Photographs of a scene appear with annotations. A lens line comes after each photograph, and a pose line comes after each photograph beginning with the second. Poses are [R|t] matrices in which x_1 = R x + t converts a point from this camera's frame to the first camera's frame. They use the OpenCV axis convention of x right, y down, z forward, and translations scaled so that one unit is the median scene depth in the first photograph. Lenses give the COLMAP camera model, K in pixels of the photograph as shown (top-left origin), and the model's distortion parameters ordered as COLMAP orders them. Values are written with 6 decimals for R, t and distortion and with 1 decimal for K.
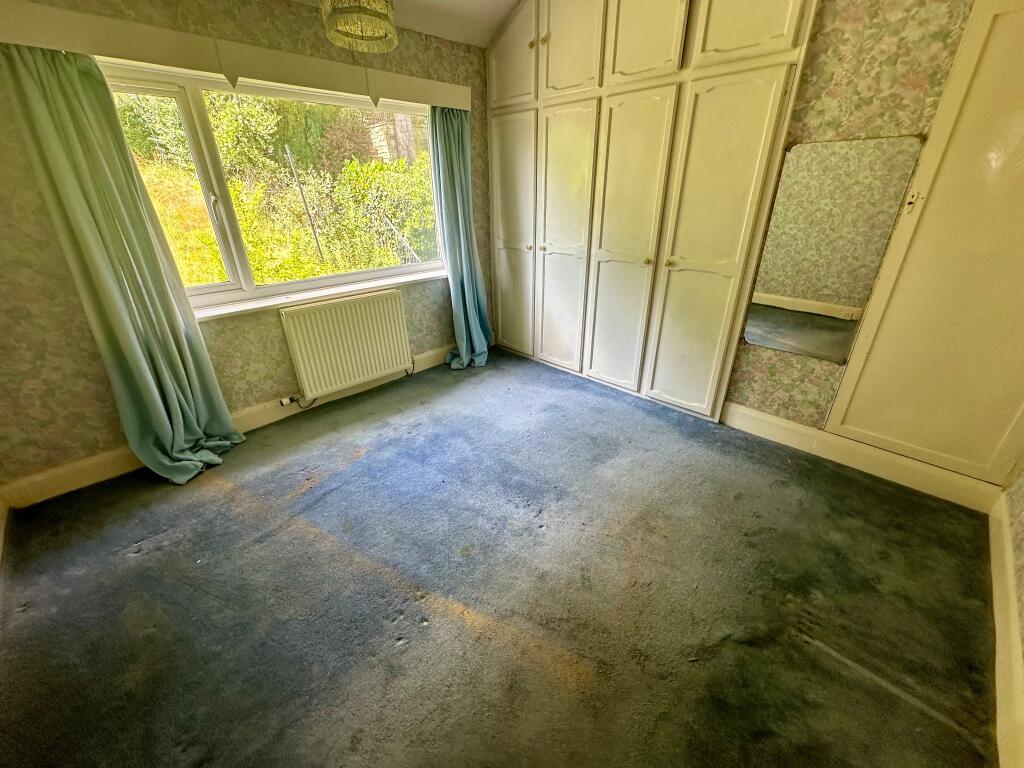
lens RADIAL K [[410.0, 0, 511.2], [0, 410.0, 382.6], [0, 0, 1]] dist [-0.002160, -0.000041]
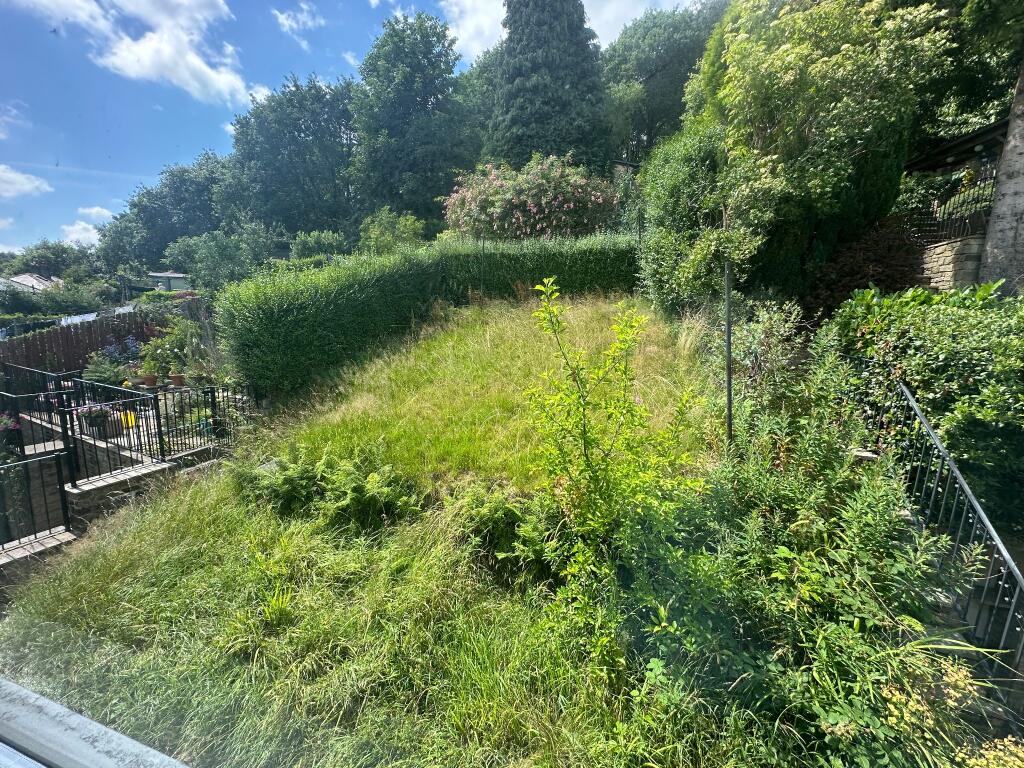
lens RADIAL K [[410.0, 0, 510.5], [0, 410.0, 380.2], [0, 0, 1]] dist [-0.002160, -0.000041]
pose [[0.481575, 0.169925, -0.859774, -0.100730], [-0.417538, 0.907017, -0.054608, -0.172240], [0.770550, 0.385286, 0.507747, 0.350859]]
